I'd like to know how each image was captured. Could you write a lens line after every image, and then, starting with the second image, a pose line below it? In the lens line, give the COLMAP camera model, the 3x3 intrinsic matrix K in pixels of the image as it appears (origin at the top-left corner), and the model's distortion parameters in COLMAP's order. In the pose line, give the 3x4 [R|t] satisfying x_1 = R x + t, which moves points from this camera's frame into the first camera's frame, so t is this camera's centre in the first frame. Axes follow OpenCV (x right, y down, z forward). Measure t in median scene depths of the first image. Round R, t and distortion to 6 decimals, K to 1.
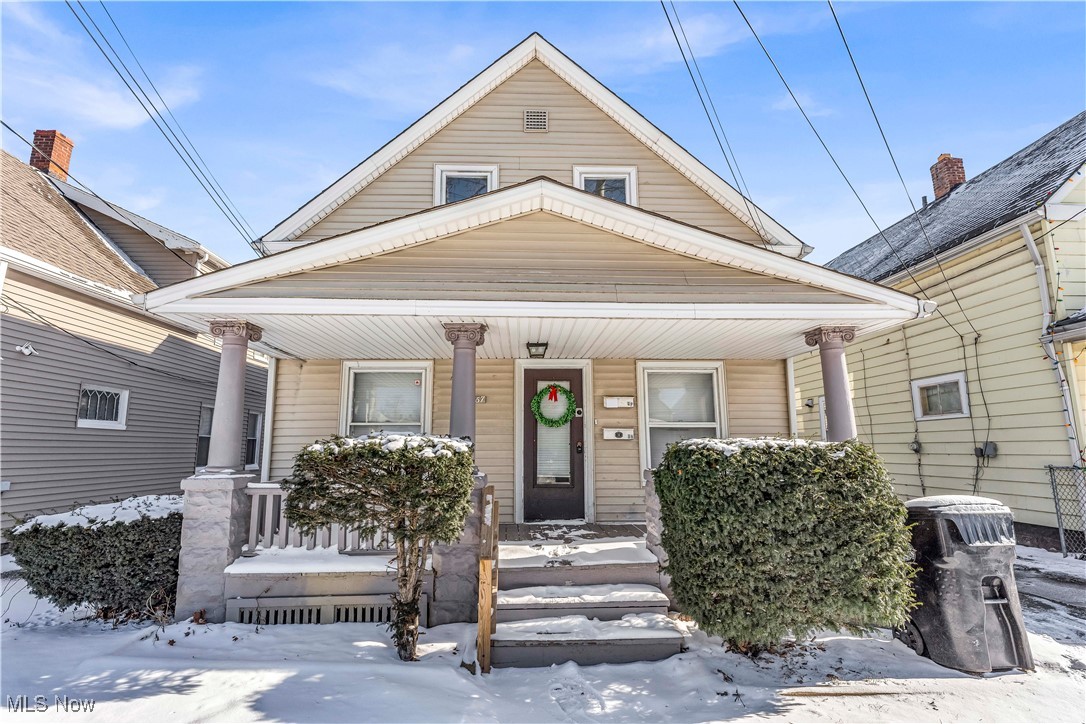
lens RADIAL K [[501.4, 0, 543.0], [0, 501.4, 362.0], [0, 0, 1]] dist [0.001577, 0.000014]
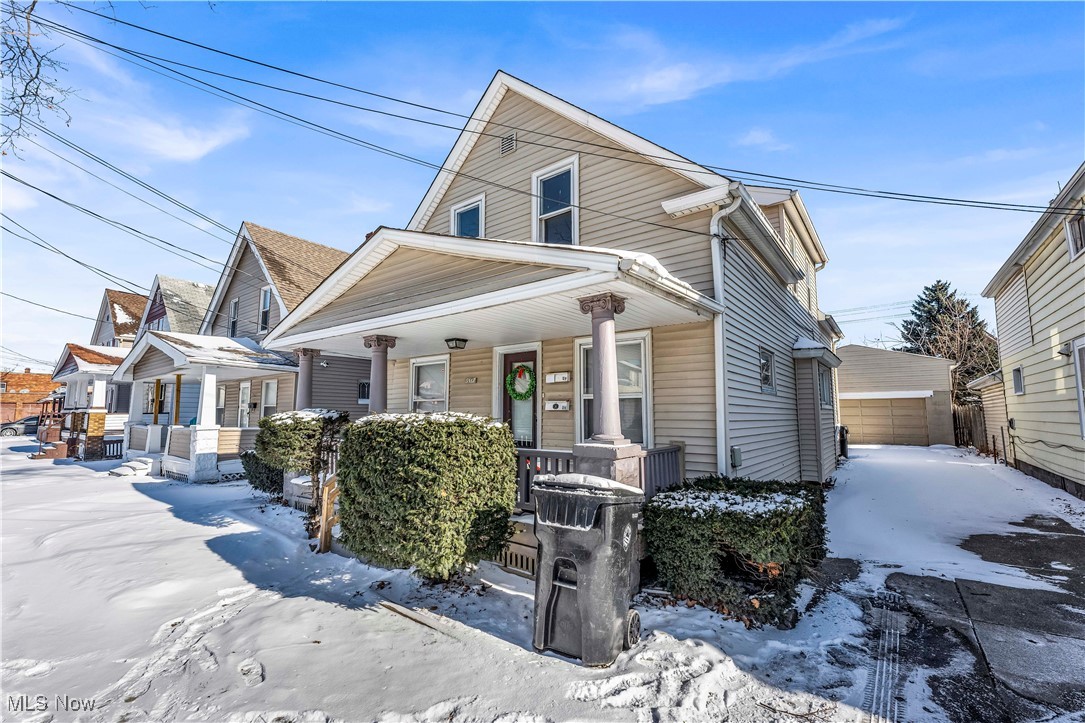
lens RADIAL K [[461.9, 0, 542.5], [0, 461.9, 361.5], [0, 0, 1]] dist [-0.002137, -0.000140]
pose [[0.764395, -0.069131, -0.641032, 0.796692], [0.108428, 0.993858, 0.022115, 0.017752], [0.635566, -0.086410, 0.767196, 0.185226]]
